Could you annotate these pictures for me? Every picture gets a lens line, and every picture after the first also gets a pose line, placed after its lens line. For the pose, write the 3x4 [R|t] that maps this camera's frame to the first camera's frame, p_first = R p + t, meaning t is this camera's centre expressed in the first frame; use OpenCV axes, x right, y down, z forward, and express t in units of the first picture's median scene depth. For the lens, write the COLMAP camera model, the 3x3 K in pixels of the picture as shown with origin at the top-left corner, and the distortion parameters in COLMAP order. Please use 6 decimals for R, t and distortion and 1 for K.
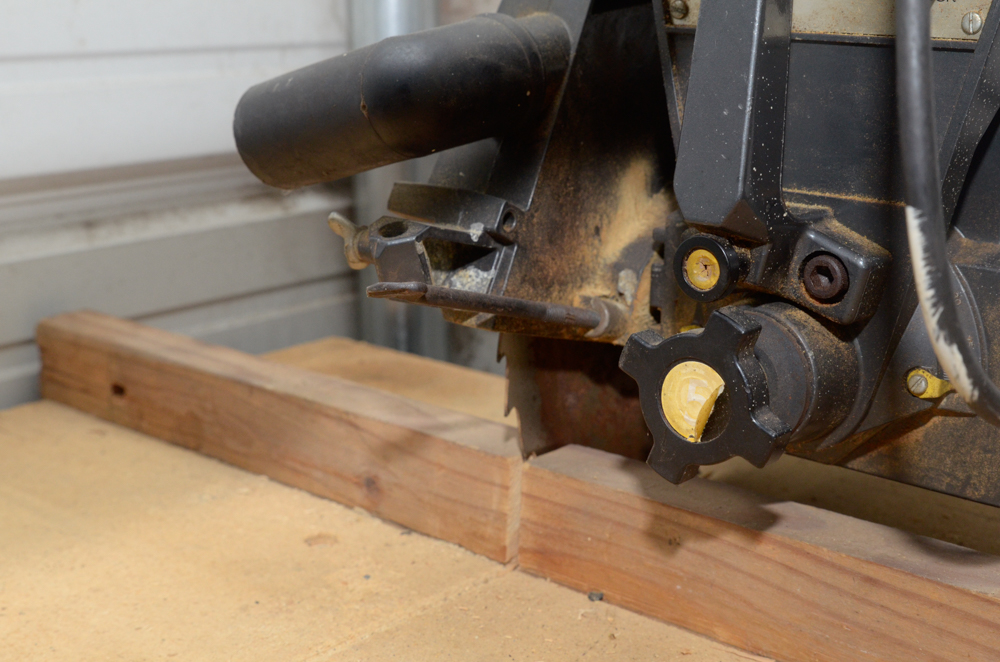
lens RADIAL K [[1488.7, 0, 479.0], [0, 1488.7, 342.1], [0, 0, 1]] dist [-0.060331, 0.000000]
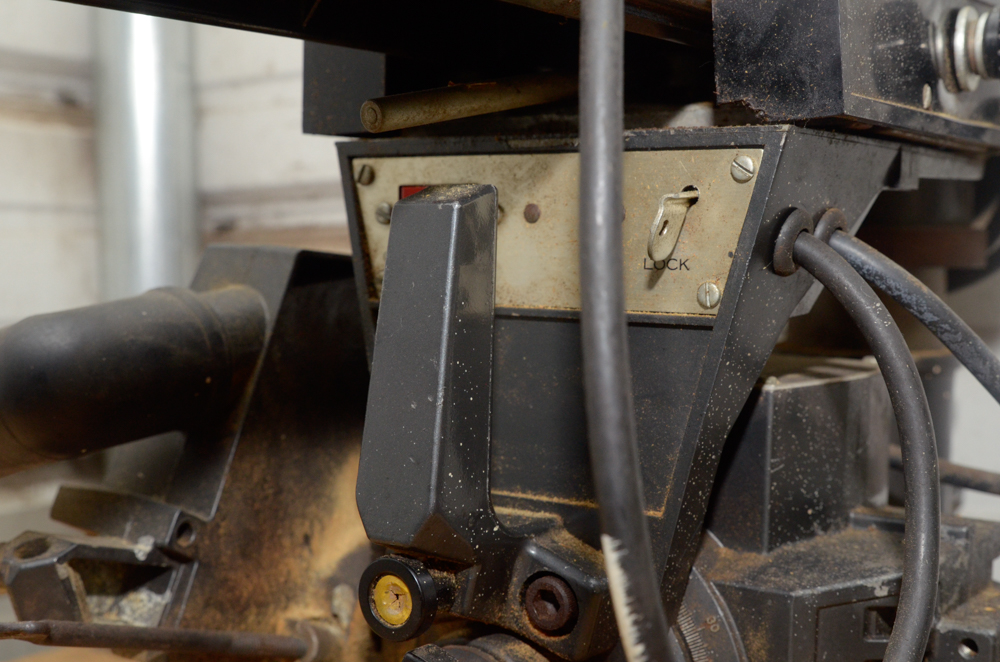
lens RADIAL K [[1488.7, 0, 480.5], [0, 1488.7, 335.8], [0, 0, 1]] dist [-0.060331, 0.000000]
pose [[0.995149, -0.004974, 0.098249, 0.101550], [0.022698, 0.983383, -0.180121, -0.036947], [-0.095720, 0.181477, 0.978726, 0.157890]]
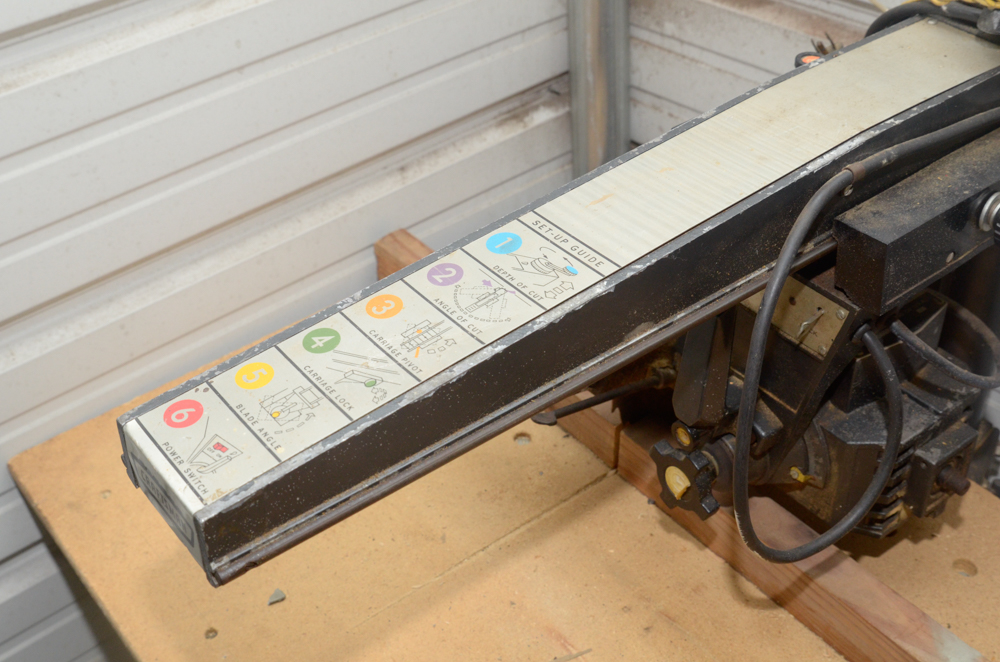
lens RADIAL K [[1282.7, 0, 485.1], [0, 1282.7, 333.1], [0, 0, 1]] dist [-0.073971, 0.000000]
pose [[0.979767, 0.080431, -0.183267, 0.166116], [0.000889, 0.913938, 0.405852, -0.783820], [0.200137, -0.397804, 0.895375, -0.534795]]
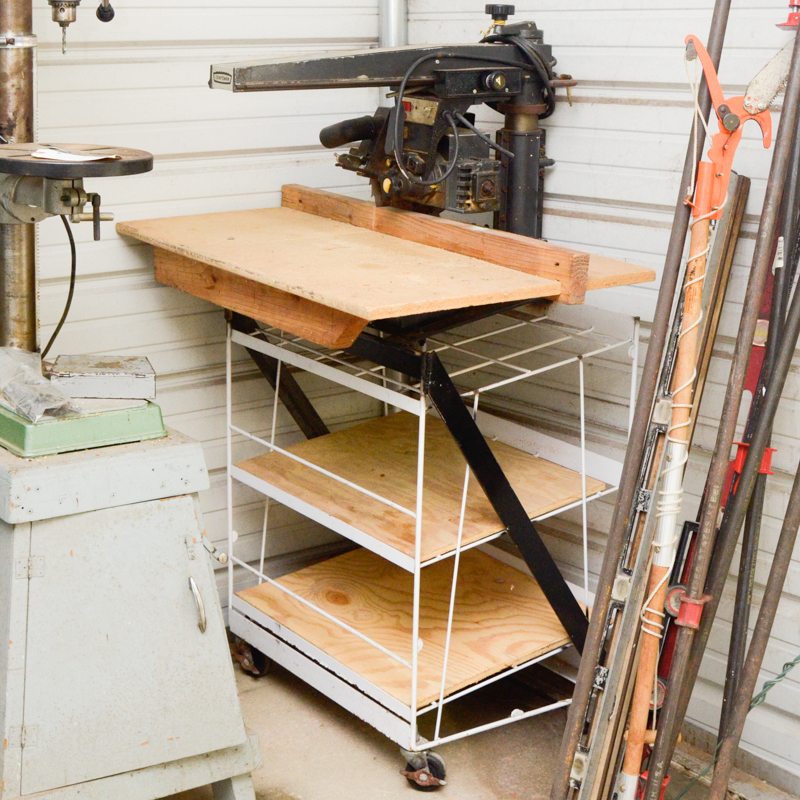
lens RADIAL K [[1594.4, 0, 399.6], [0, 1594.4, 394.7], [0, 0, 1]] dist [-0.128011, 0.000000]
pose [[0.971828, 0.070119, -0.225021, 1.418523], [-0.066924, 0.997520, 0.021805, 0.616446], [0.225991, -0.006131, 0.974110, -4.337462]]
